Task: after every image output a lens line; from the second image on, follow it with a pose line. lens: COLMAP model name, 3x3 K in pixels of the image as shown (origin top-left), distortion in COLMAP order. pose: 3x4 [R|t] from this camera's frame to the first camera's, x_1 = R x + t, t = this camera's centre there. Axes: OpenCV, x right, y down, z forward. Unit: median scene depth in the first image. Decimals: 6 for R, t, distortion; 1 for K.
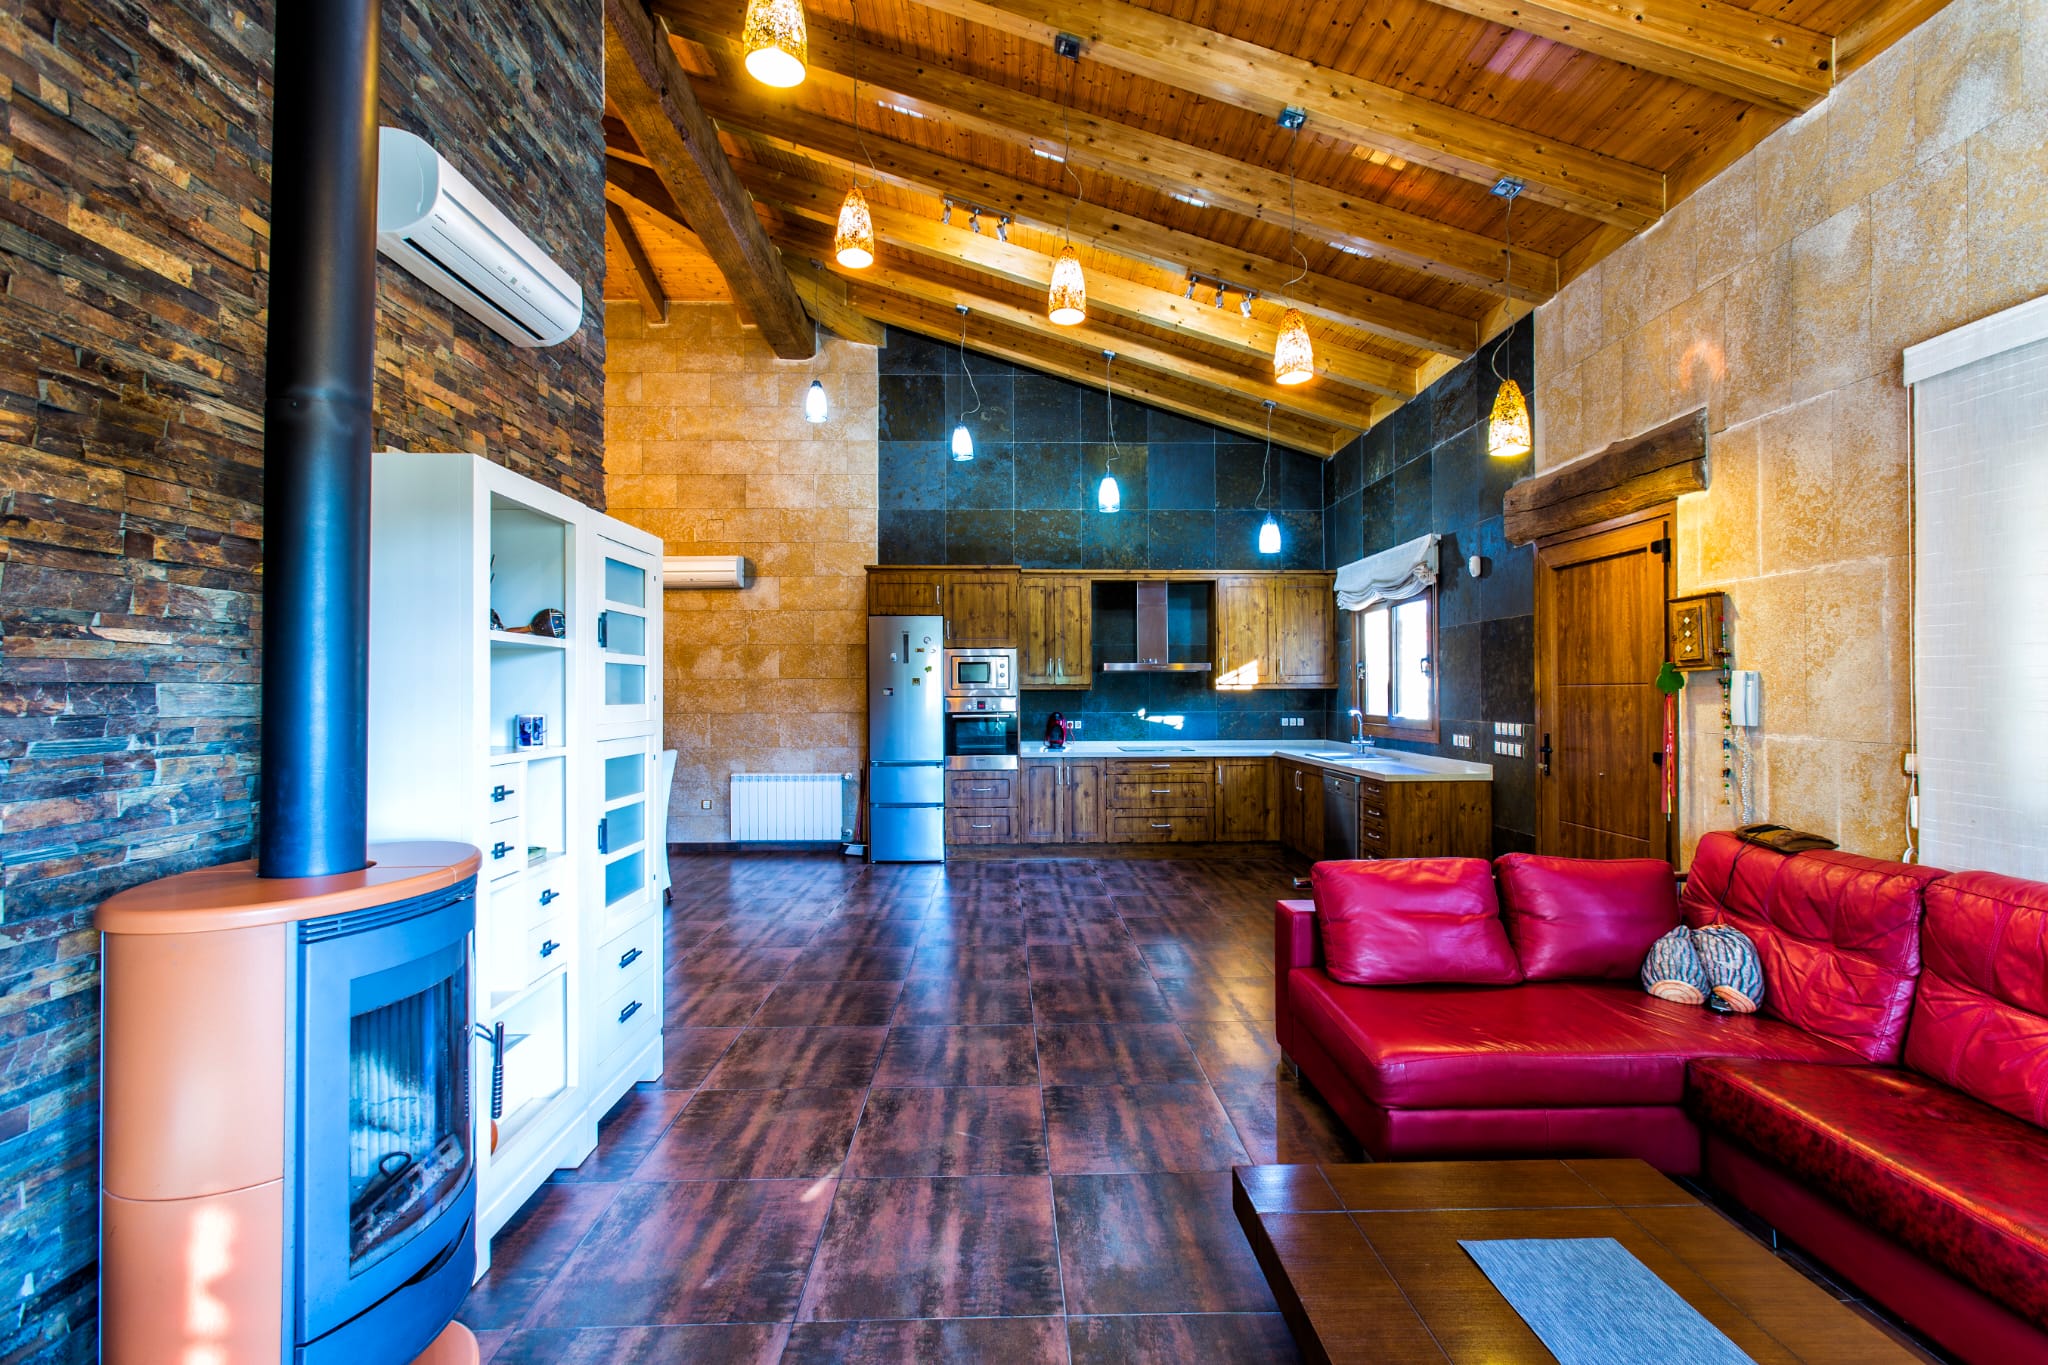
lens RADIAL K [[915.7, 0, 1024.1], [0, 915.7, 685.9], [0, 0, 1]] dist [-0.036115, 0.025903]
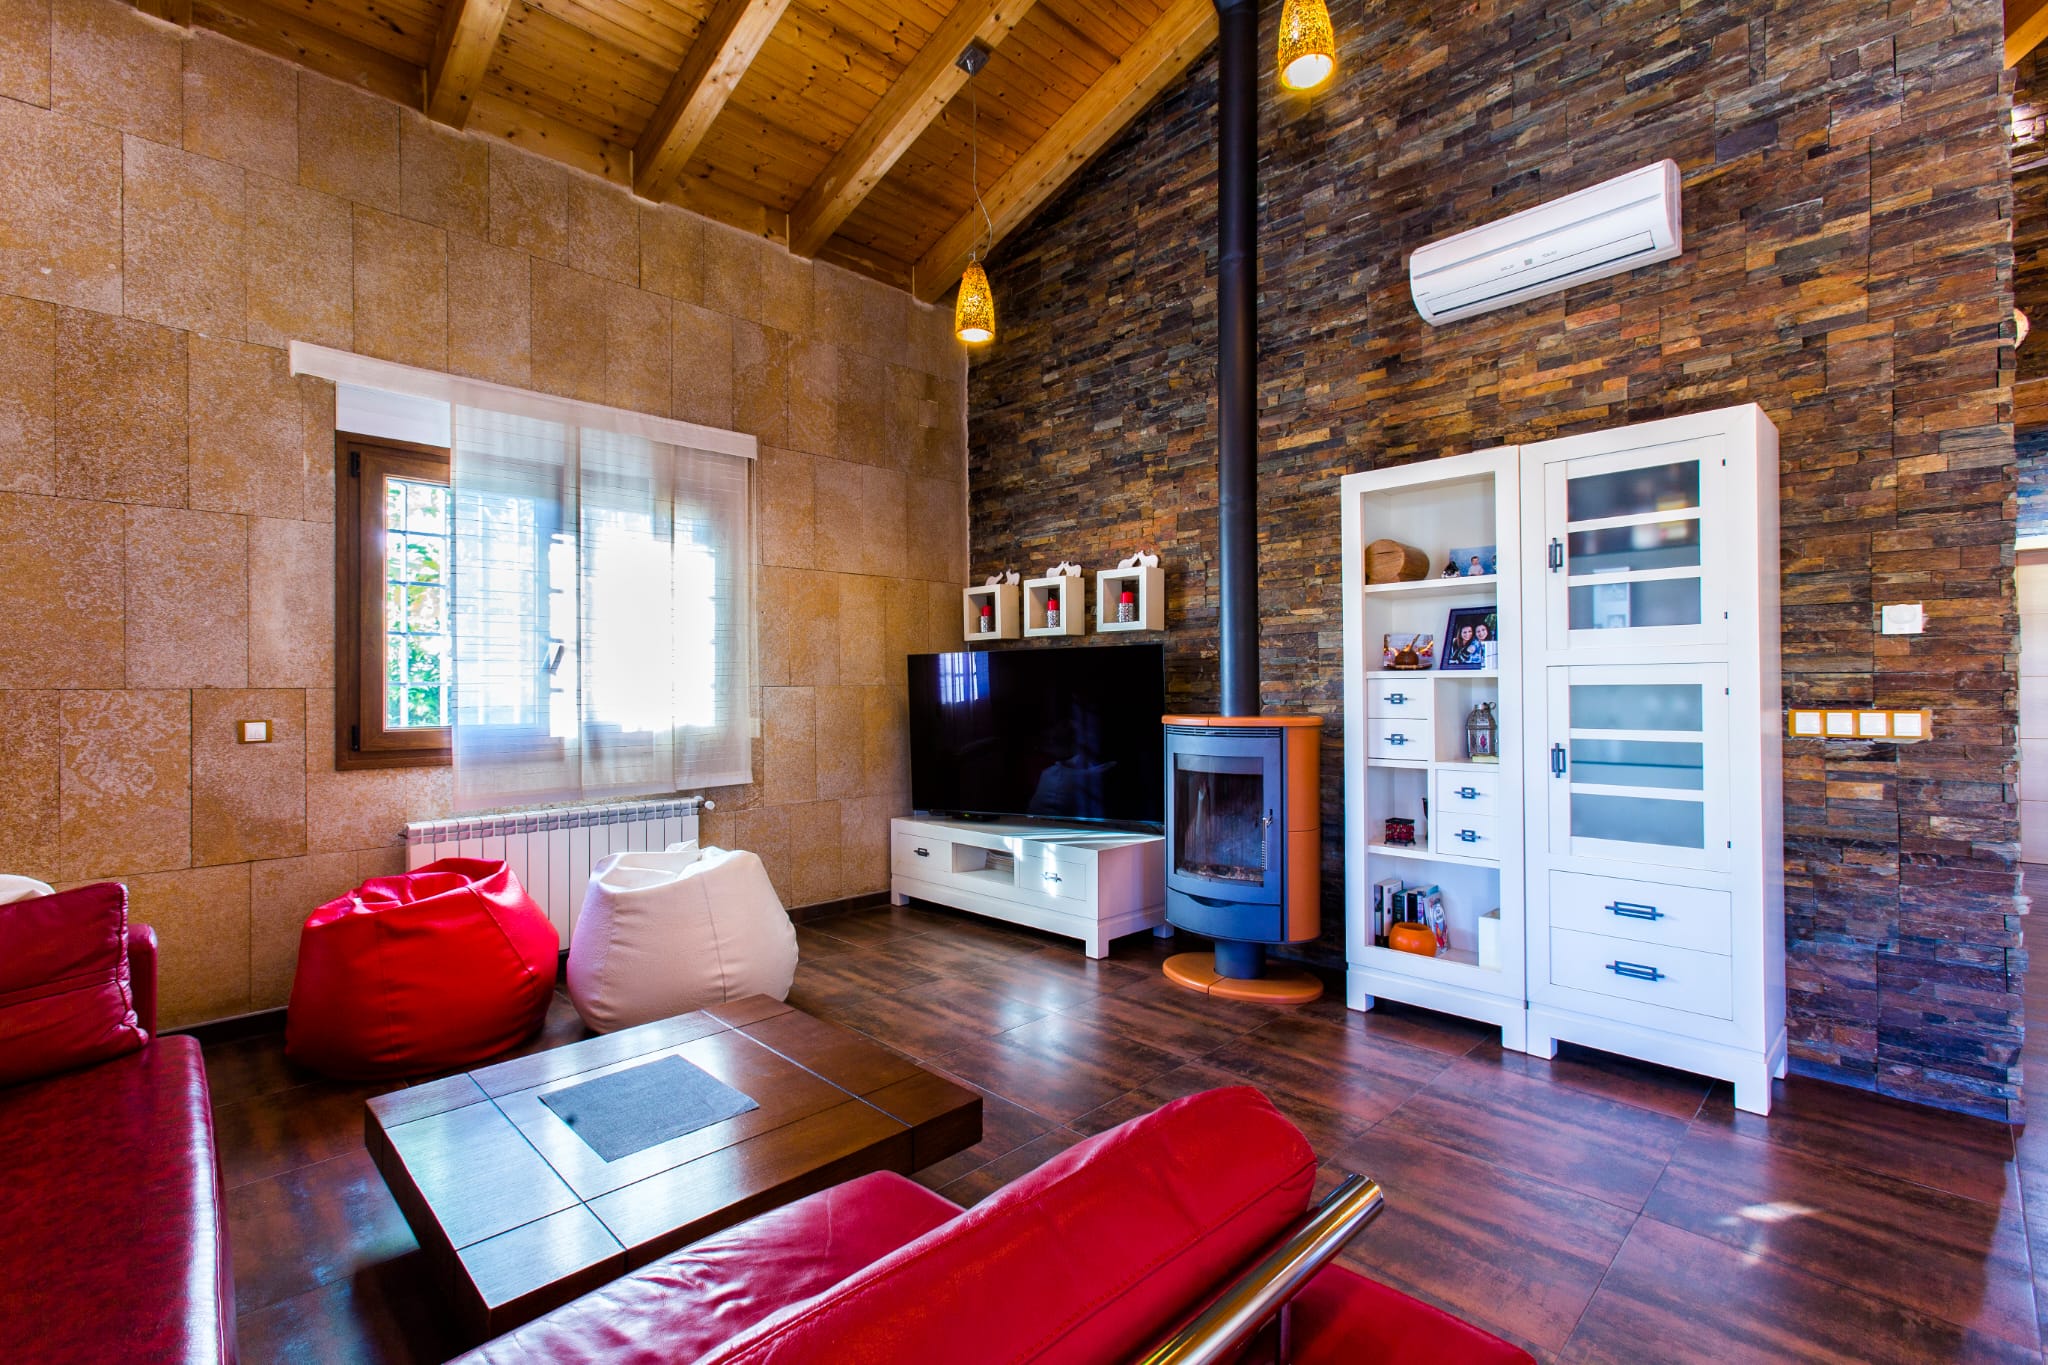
lens RADIAL K [[909.7, 0, 1024.0], [0, 909.7, 682.5], [0, 0, 1]] dist [-0.018052, 0.012007]
pose [[-0.729965, 0.004451, -0.683470, 0.341825], [0.014161, 0.999863, -0.008613, 0.041533], [0.683338, -0.015966, -0.729928, 0.697273]]
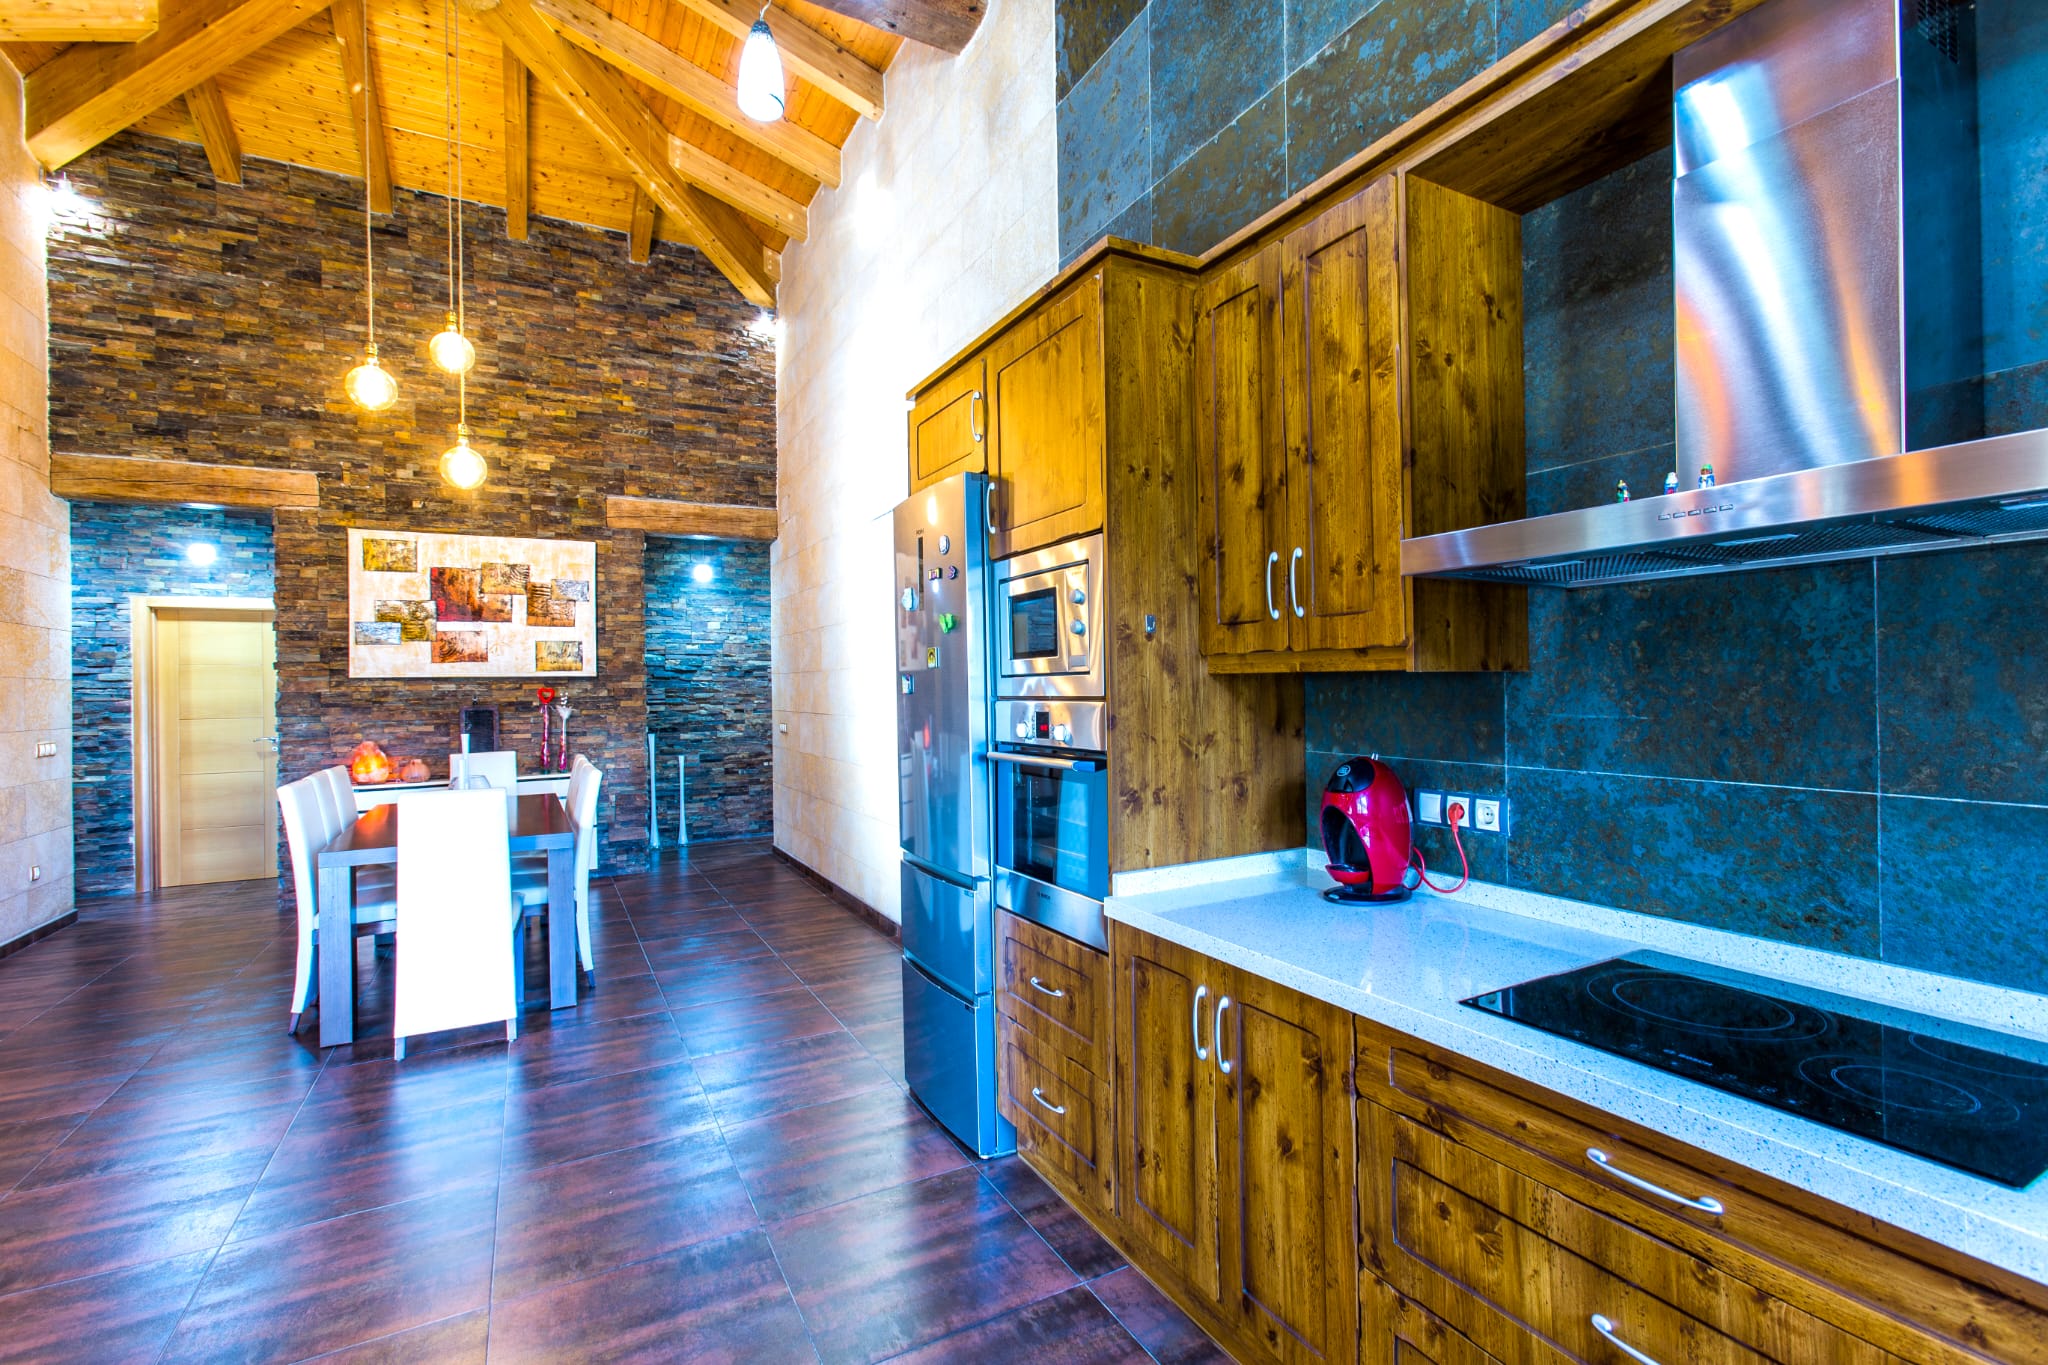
lens RADIAL K [[908.7, 0, 1024.0], [0, 908.7, 682.5], [0, 0, 1]] dist [-0.004946, 0.005403]
pose [[0.454789, -0.005104, -0.890584, 0.327263], [0.016865, 0.999854, 0.002882, 0.007533], [0.890439, -0.016330, 0.454809, 1.185598]]
